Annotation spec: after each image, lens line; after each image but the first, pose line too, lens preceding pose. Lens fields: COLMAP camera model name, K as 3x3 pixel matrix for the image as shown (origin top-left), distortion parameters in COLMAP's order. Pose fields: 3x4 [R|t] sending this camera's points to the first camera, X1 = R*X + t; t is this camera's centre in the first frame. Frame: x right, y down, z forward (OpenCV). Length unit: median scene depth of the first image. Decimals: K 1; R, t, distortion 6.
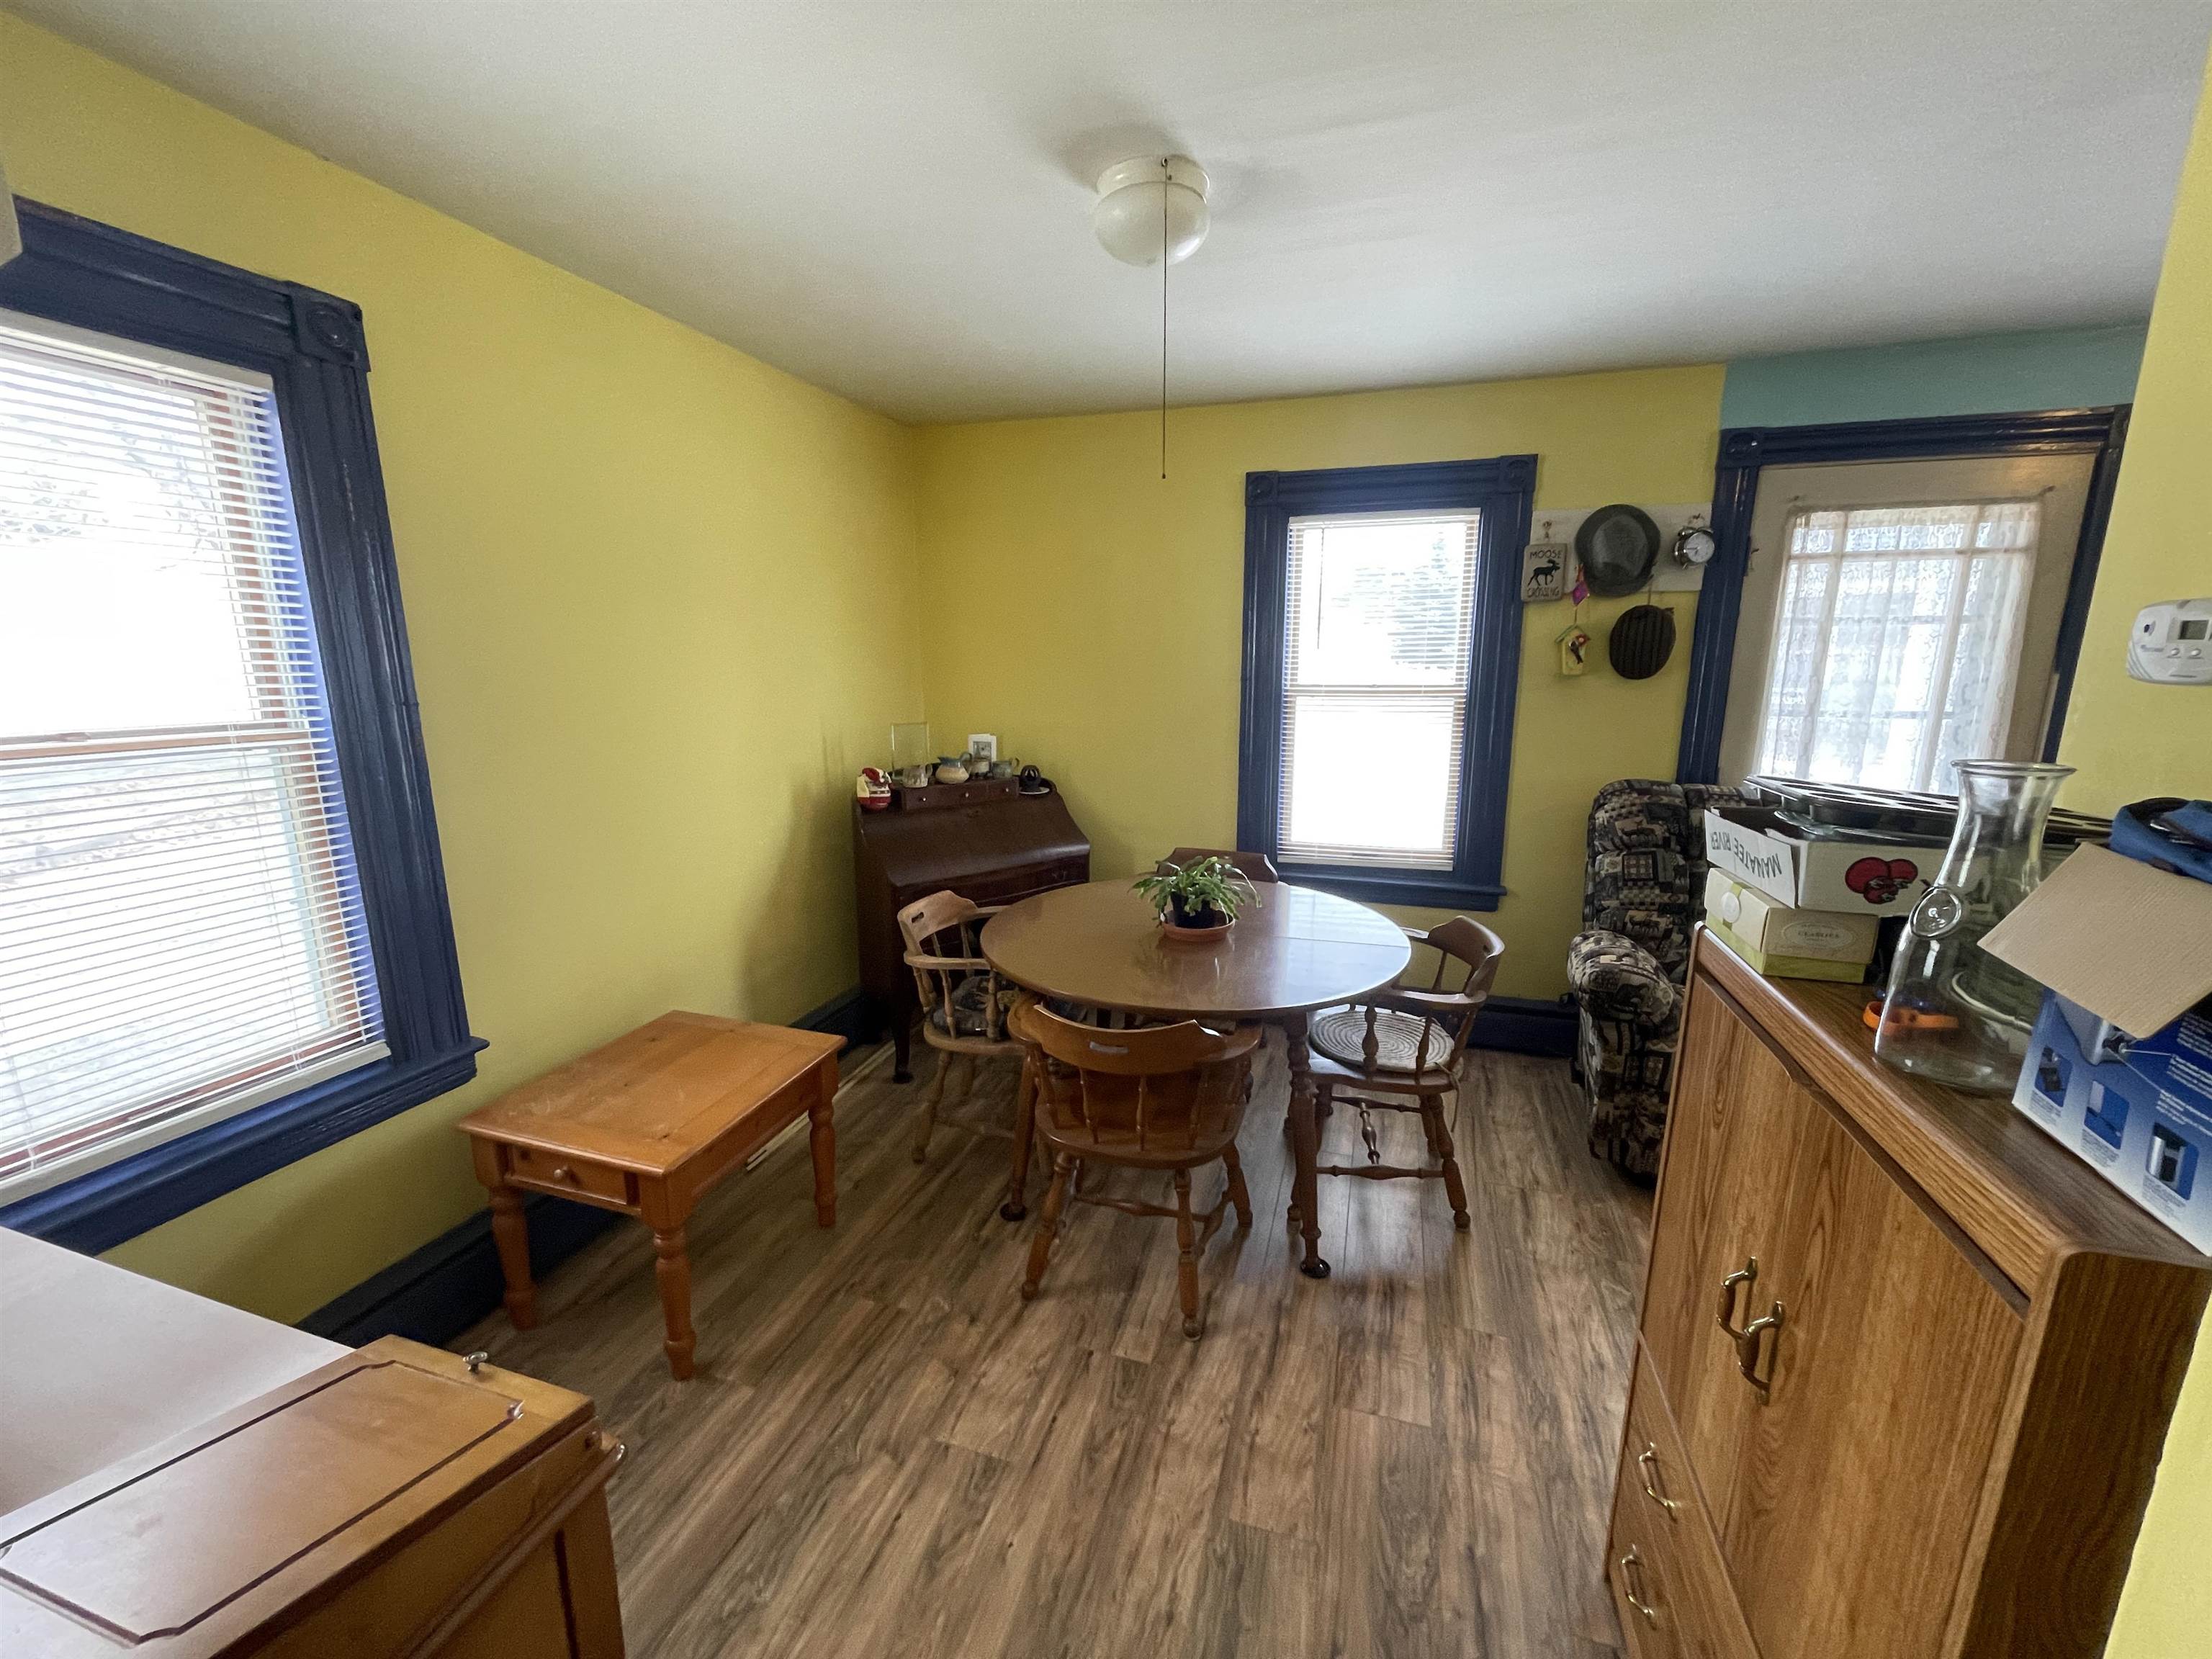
lens RADIAL K [[895.4, 0, 1091.7], [0, 895.4, 829.6], [0, 0, 1]] dist [-0.001949, -0.000165]
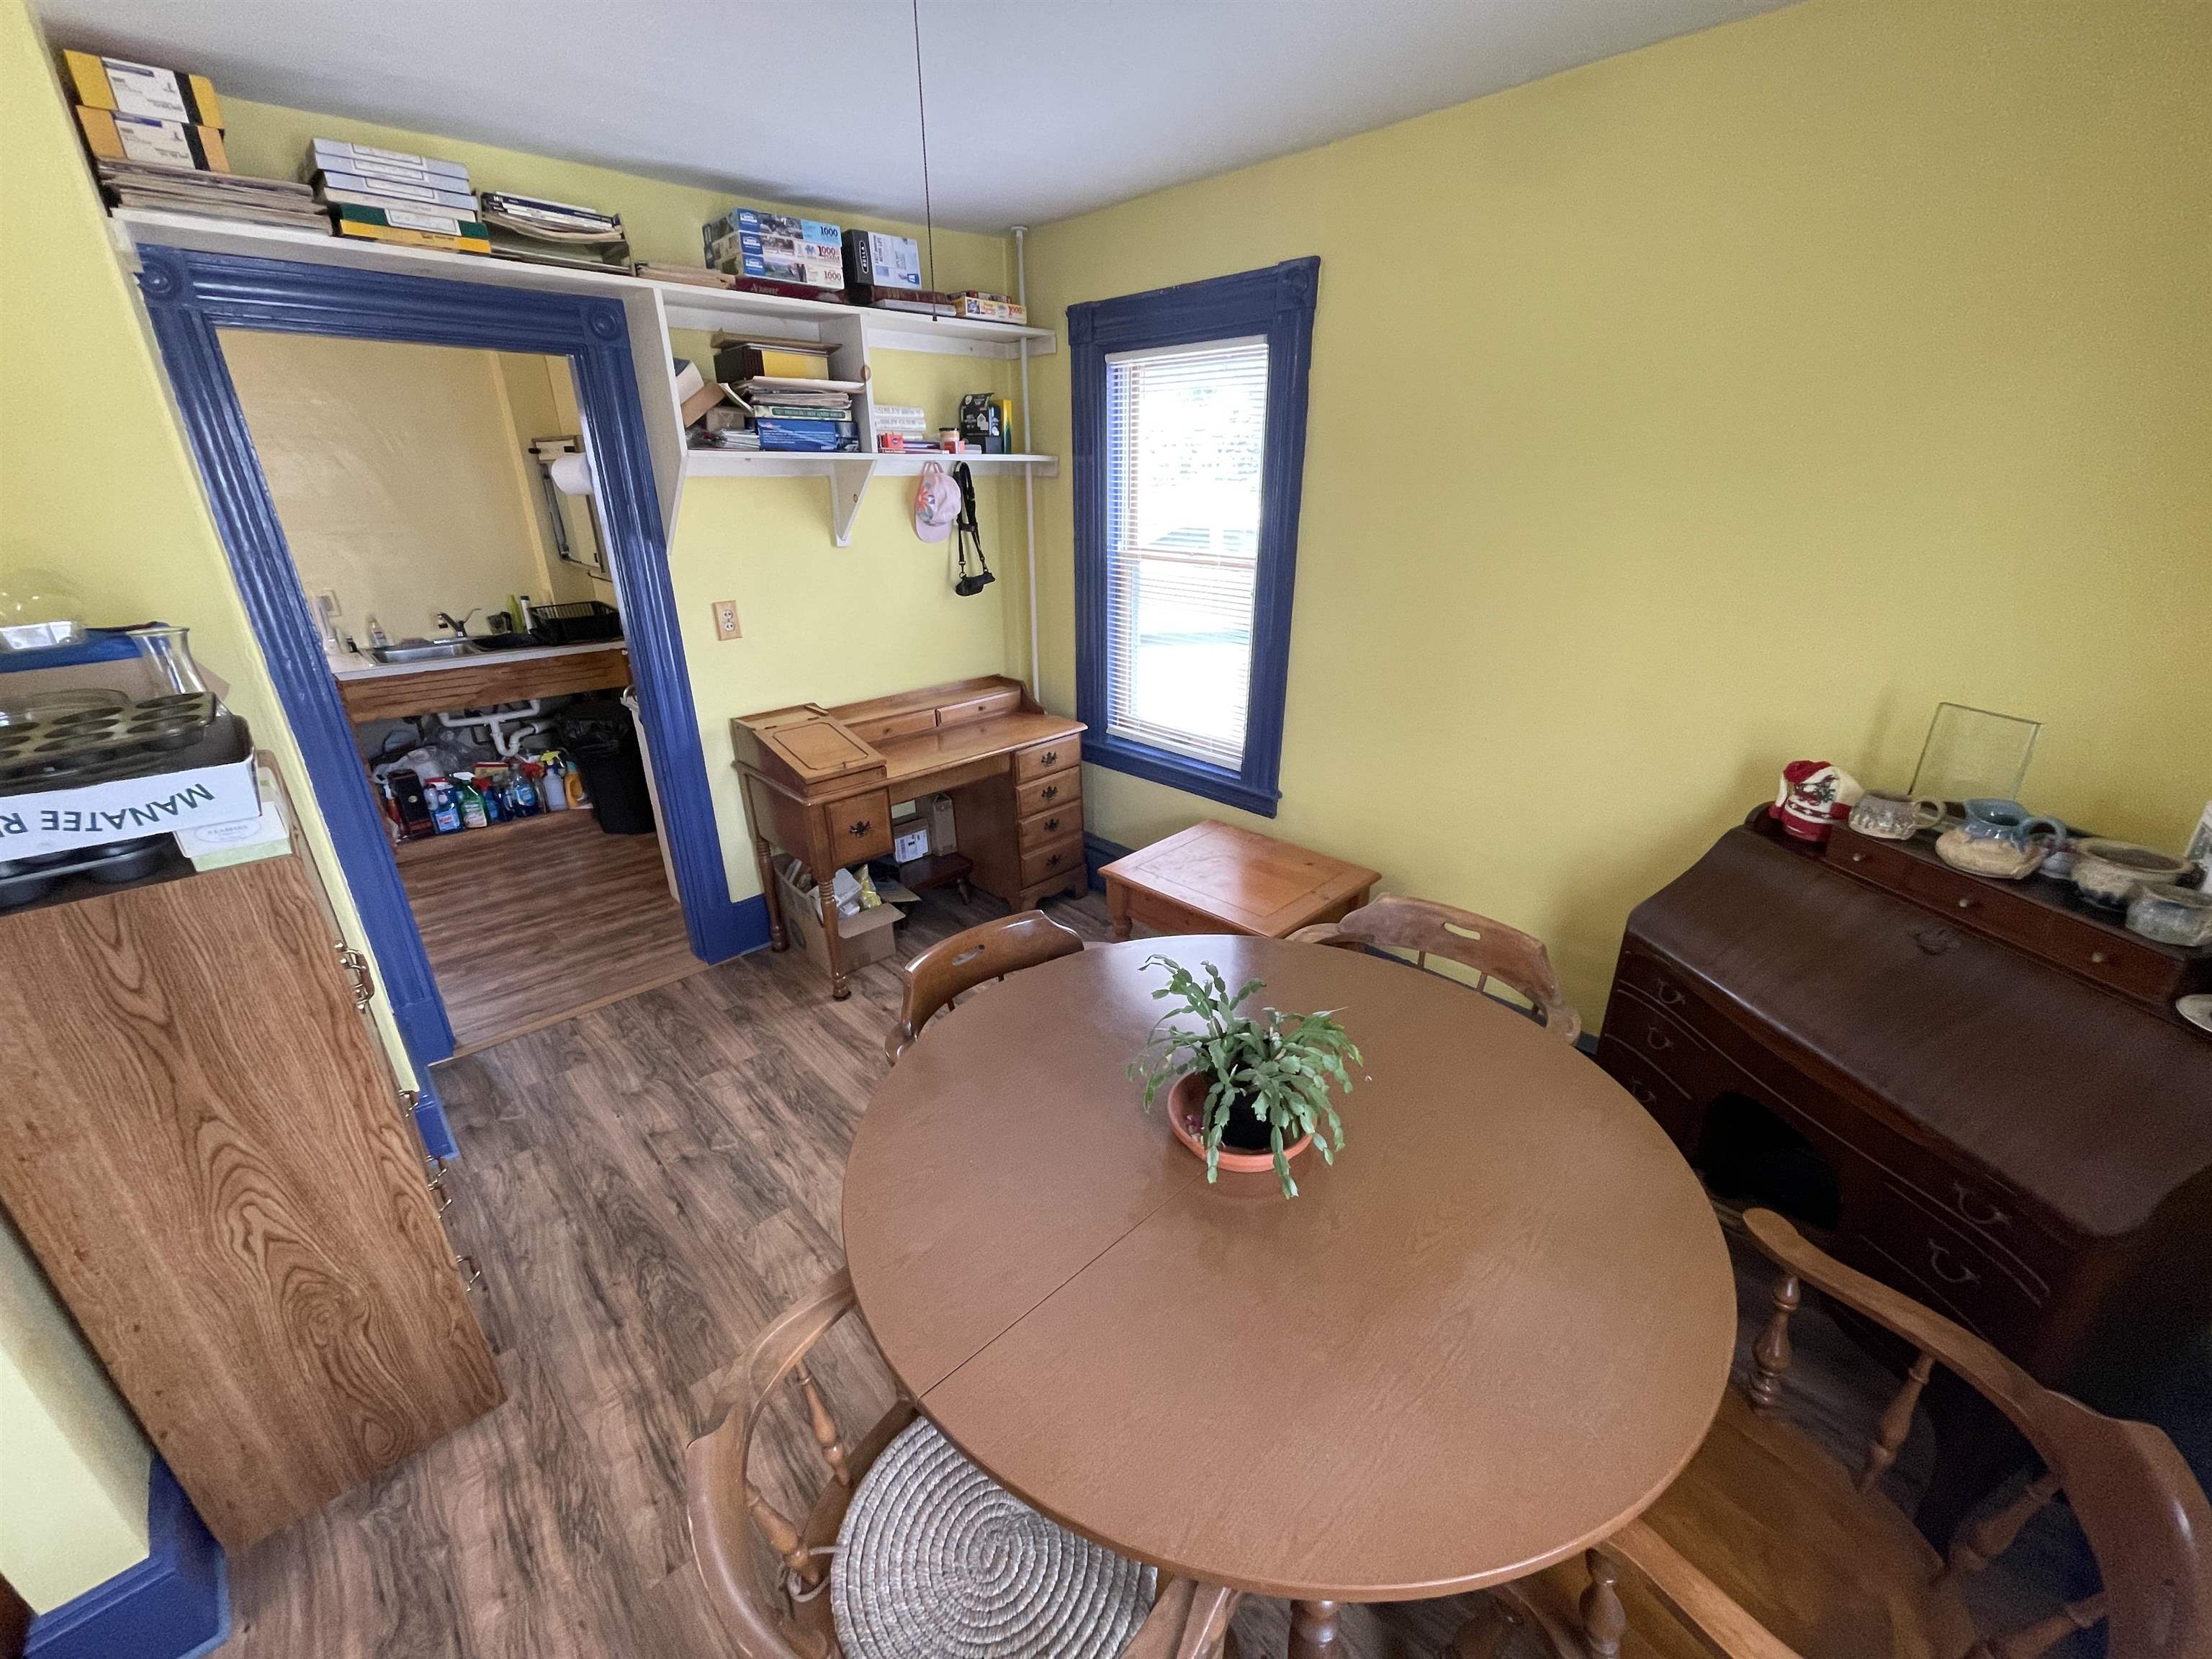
lens RADIAL K [[890.3, 0, 1101.3], [0, 890.3, 842.3], [0, 0, 1]] dist [-0.005279, -0.000705]
pose [[-0.482759, 0.342992, -0.805792, 0.453485], [-0.162424, 0.869082, 0.467242, -0.231629], [0.860559, 0.356445, -0.363846, 0.939286]]
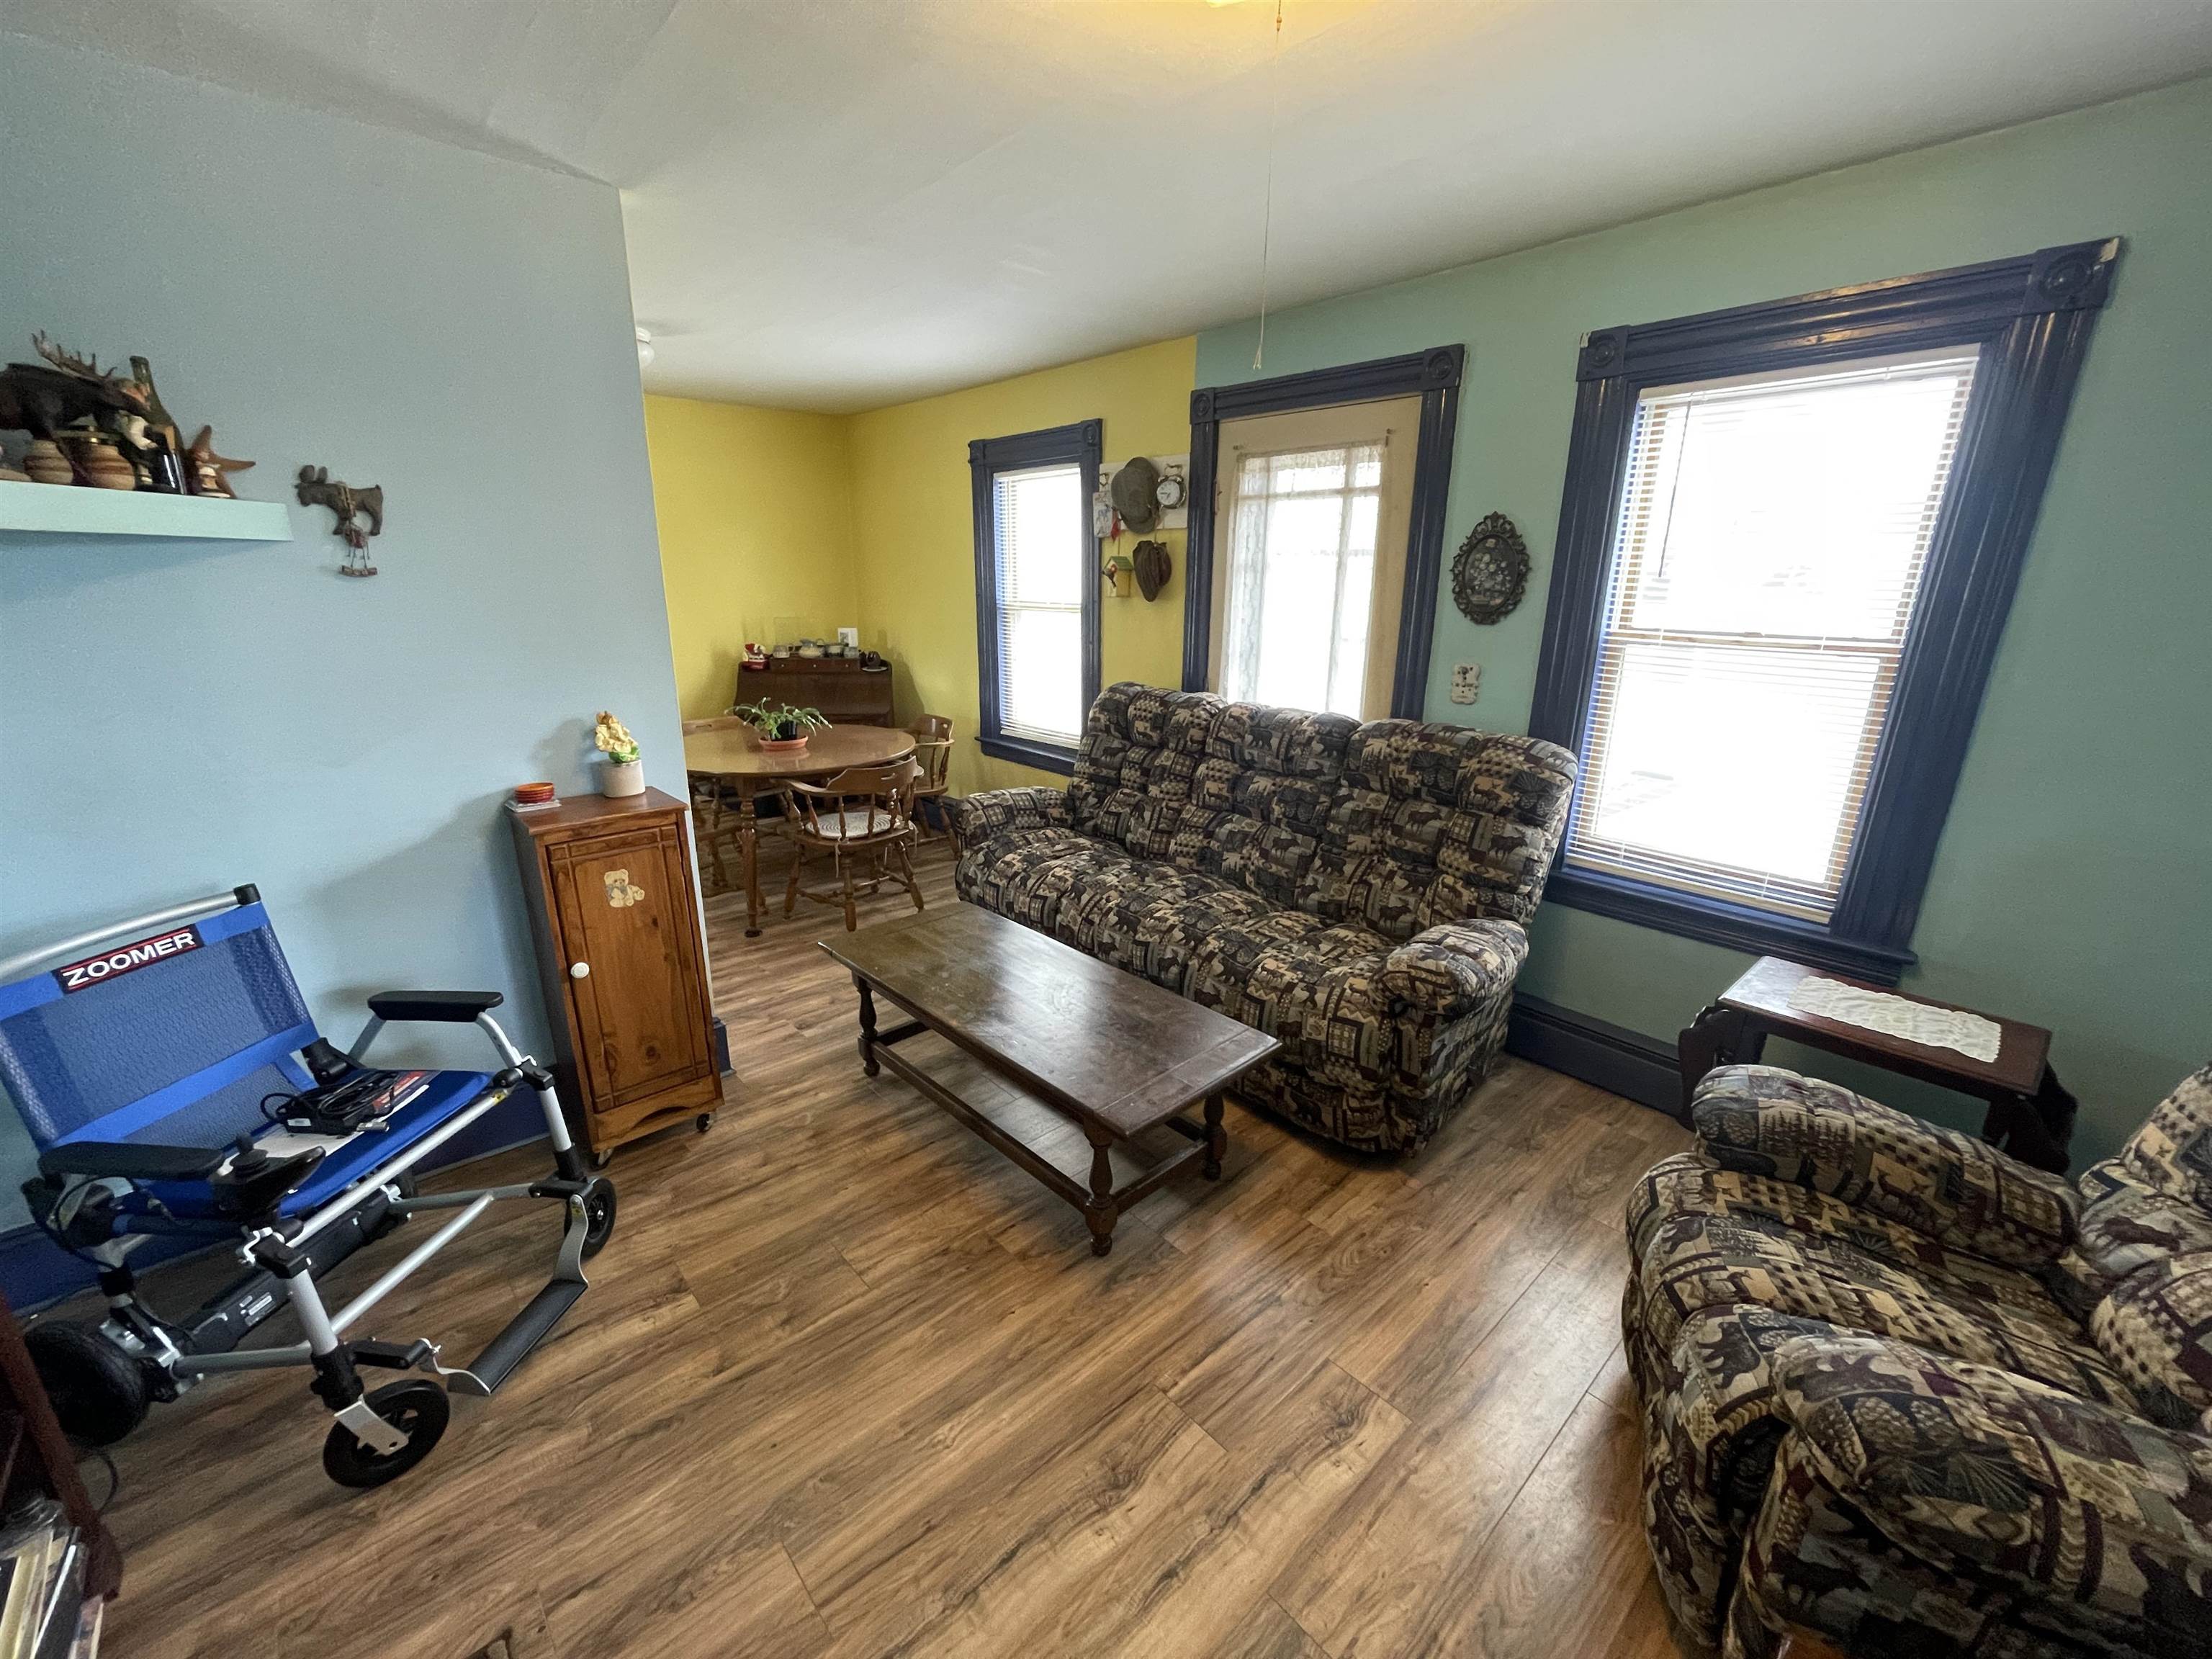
lens RADIAL K [[890.3, 0, 1101.3], [0, 890.3, 842.3], [0, 0, 1]] dist [-0.005279, -0.000705]
pose [[0.864219, 0.158950, -0.477348, 1.264420], [-0.113960, 0.985967, 0.121992, 0.020278], [0.490040, -0.051029, 0.870205, -0.133563]]
